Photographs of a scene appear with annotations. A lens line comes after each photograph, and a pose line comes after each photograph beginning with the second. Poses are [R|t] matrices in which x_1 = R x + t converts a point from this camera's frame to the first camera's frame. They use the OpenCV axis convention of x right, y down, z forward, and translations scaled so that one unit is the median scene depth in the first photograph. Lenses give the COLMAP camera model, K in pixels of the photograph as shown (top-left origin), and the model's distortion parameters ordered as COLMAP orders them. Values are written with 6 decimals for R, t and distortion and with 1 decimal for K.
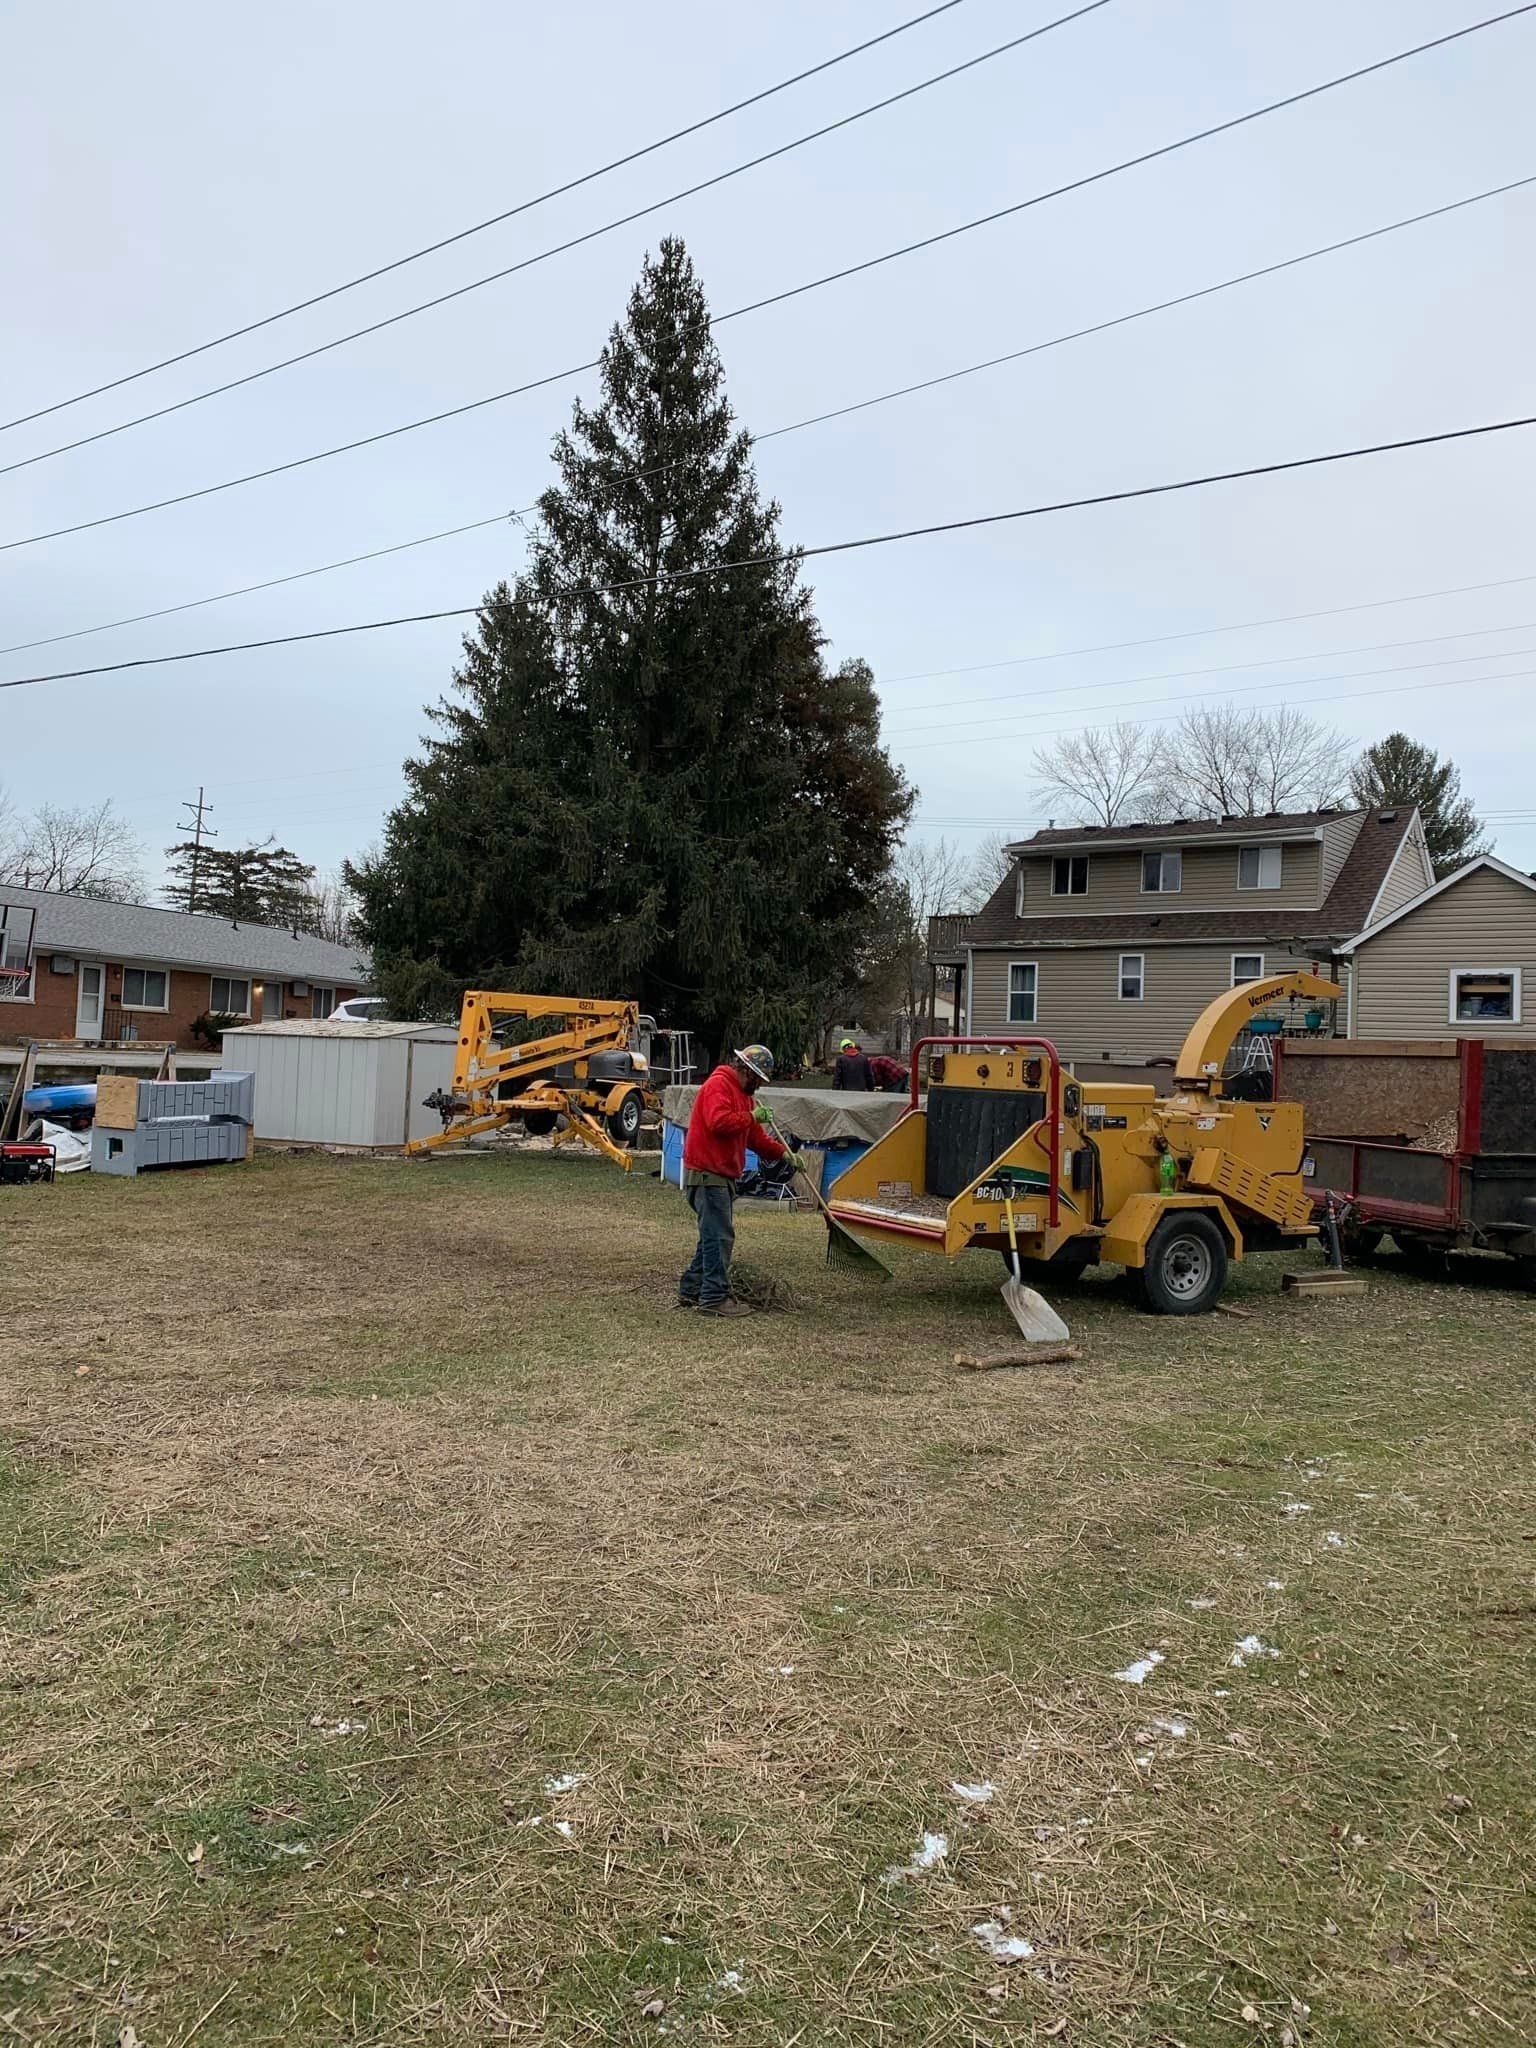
lens RADIAL K [[1503.9, 0, 753.0], [0, 1503.9, 1012.0], [0, 0, 1]] dist [0.058531, -0.103828]
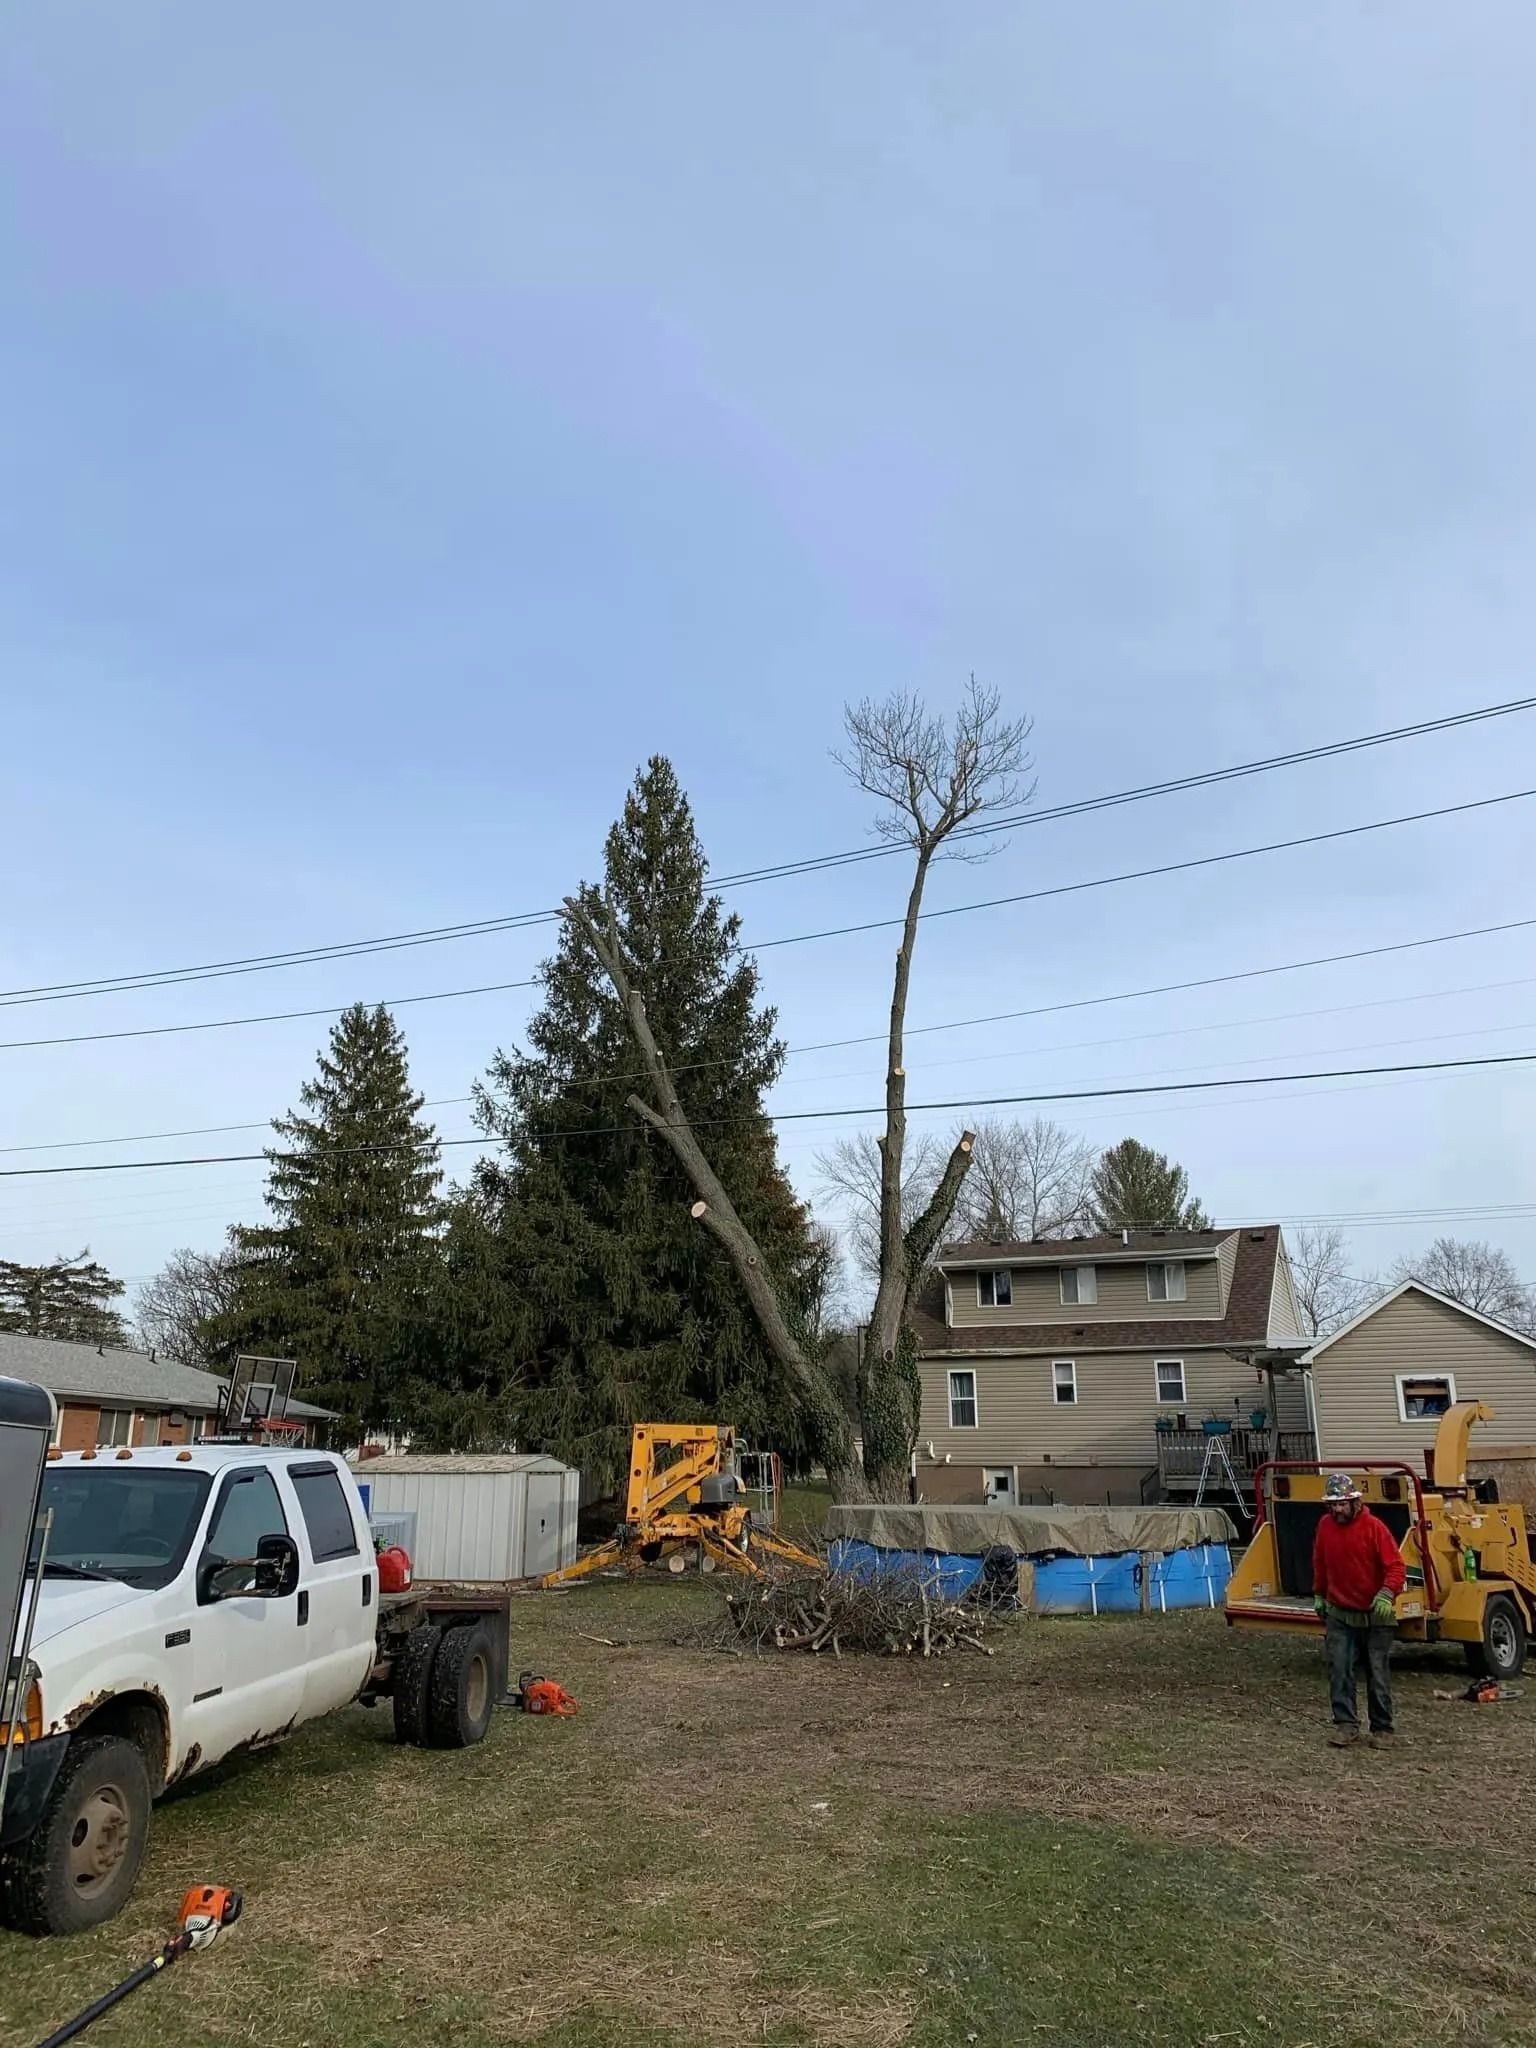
lens RADIAL K [[1492.1, 0, 770.8], [0, 1492.1, 1010.0], [0, 0, 1]] dist [0.048991, -0.065825]
pose [[0.982127, 0.016463, 0.187499, -0.187406], [0.032488, 0.966389, -0.255022, -0.014881], [-0.185396, 0.256555, 0.948582, -0.082679]]
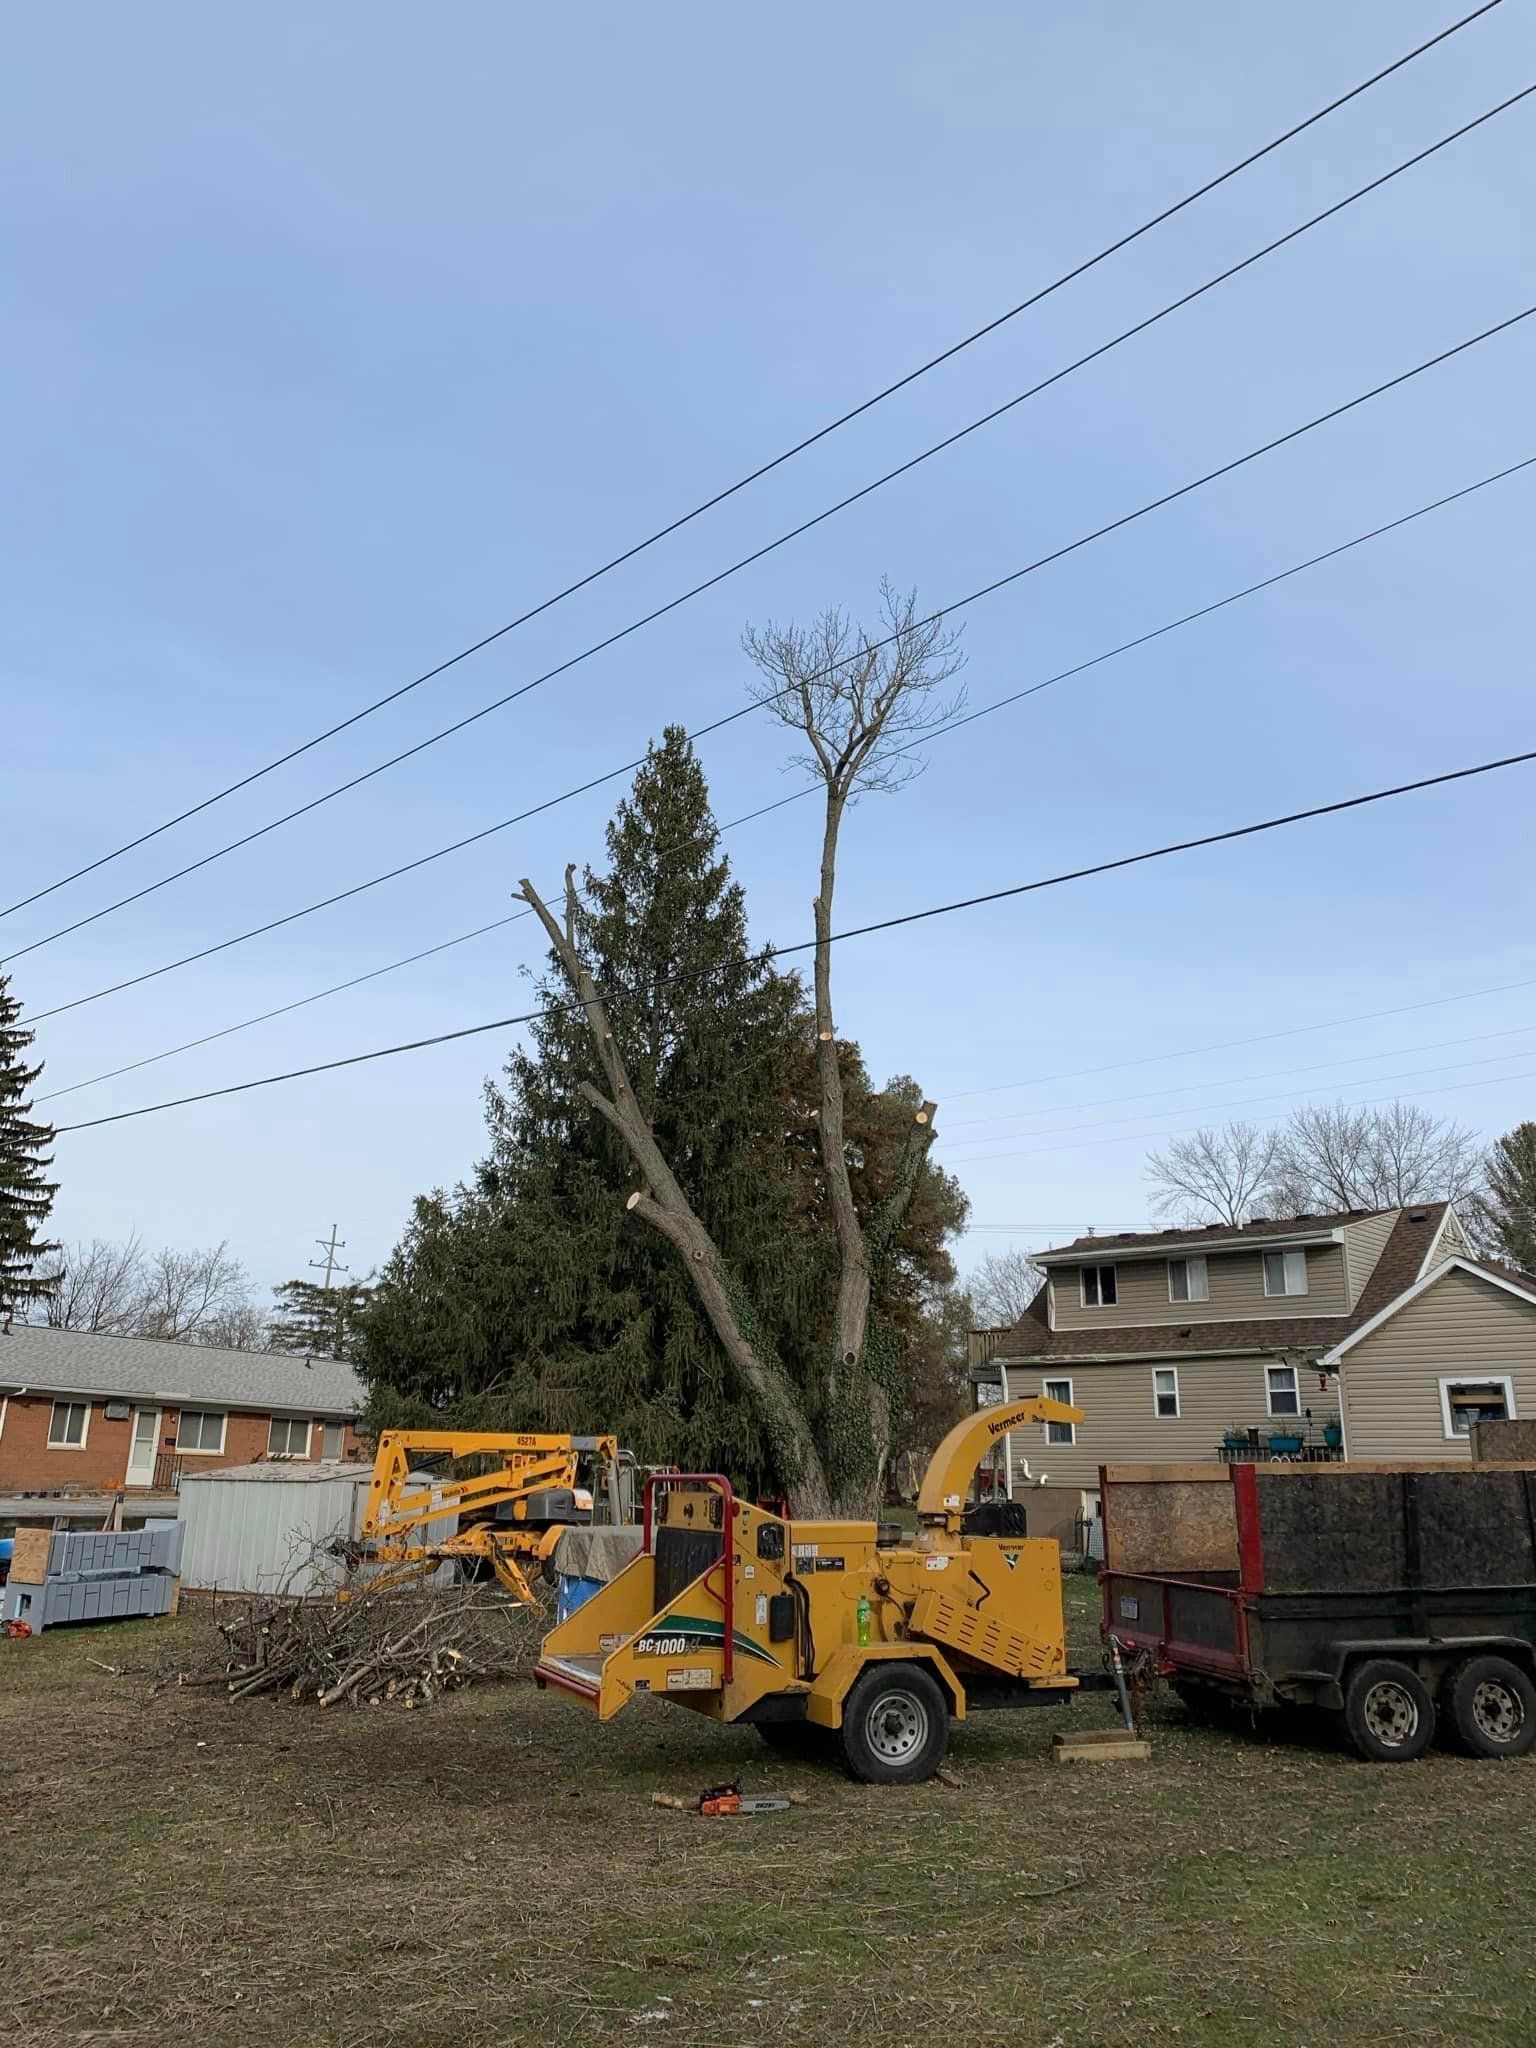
lens RADIAL K [[1503.9, 0, 753.0], [0, 1503.9, 1012.0], [0, 0, 1]] dist [0.058531, -0.103828]
pose [[0.994613, -0.051315, -0.090064, 0.096767], [0.025066, 0.962145, -0.271383, -0.001635], [0.100581, 0.267663, 0.958248, -0.008859]]
